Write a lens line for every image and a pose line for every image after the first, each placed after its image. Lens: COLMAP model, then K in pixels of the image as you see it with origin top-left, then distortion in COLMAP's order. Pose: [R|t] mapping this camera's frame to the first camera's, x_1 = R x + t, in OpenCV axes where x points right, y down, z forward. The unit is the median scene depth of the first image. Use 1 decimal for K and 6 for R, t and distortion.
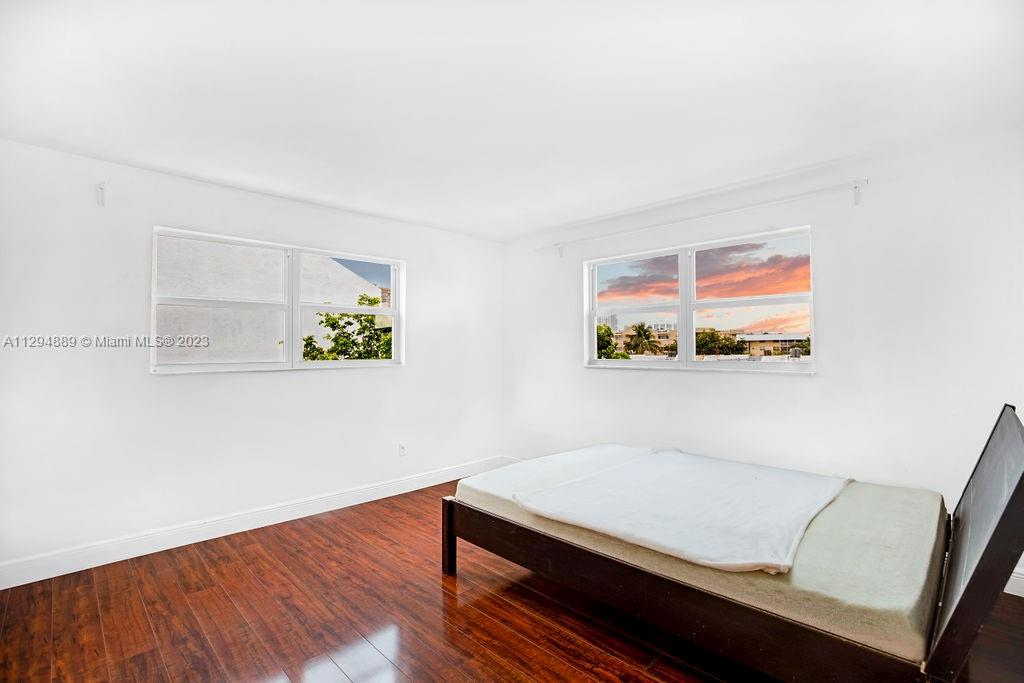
lens RADIAL K [[473.4, 0, 516.3], [0, 473.4, 339.3], [0, 0, 1]] dist [-0.049758, 0.015113]
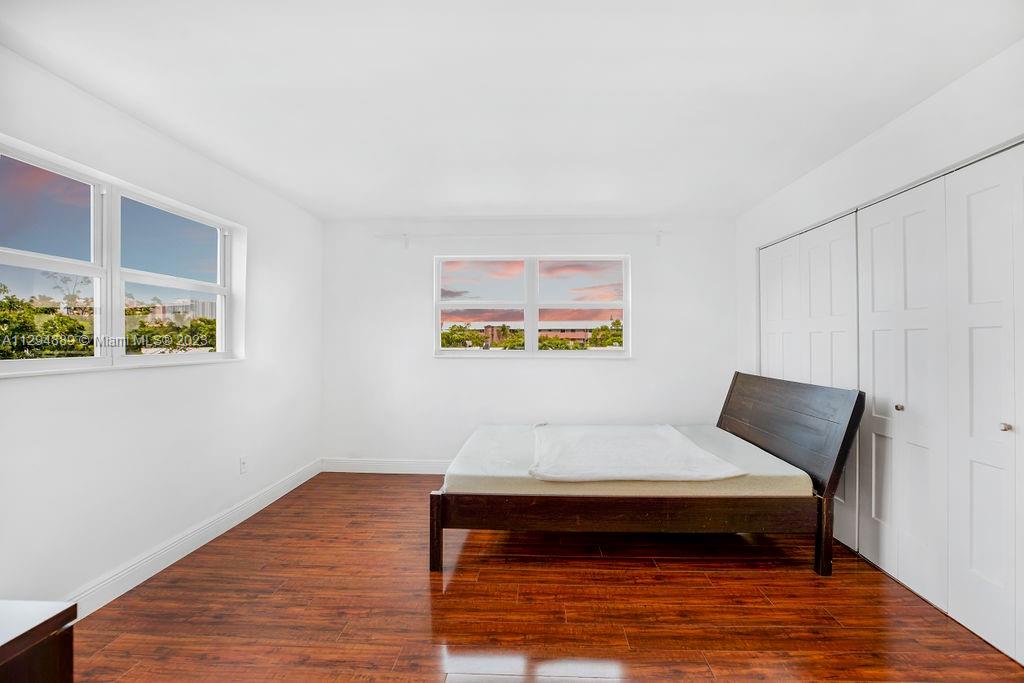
lens RADIAL K [[473.4, 0, 516.3], [0, 473.4, 339.3], [0, 0, 1]] dist [-0.049758, 0.015113]
pose [[0.732793, 0.008475, 0.680399, -0.647669], [-0.019395, 0.999776, 0.008436, 0.009290], [-0.680175, -0.019378, 0.732793, 0.175381]]
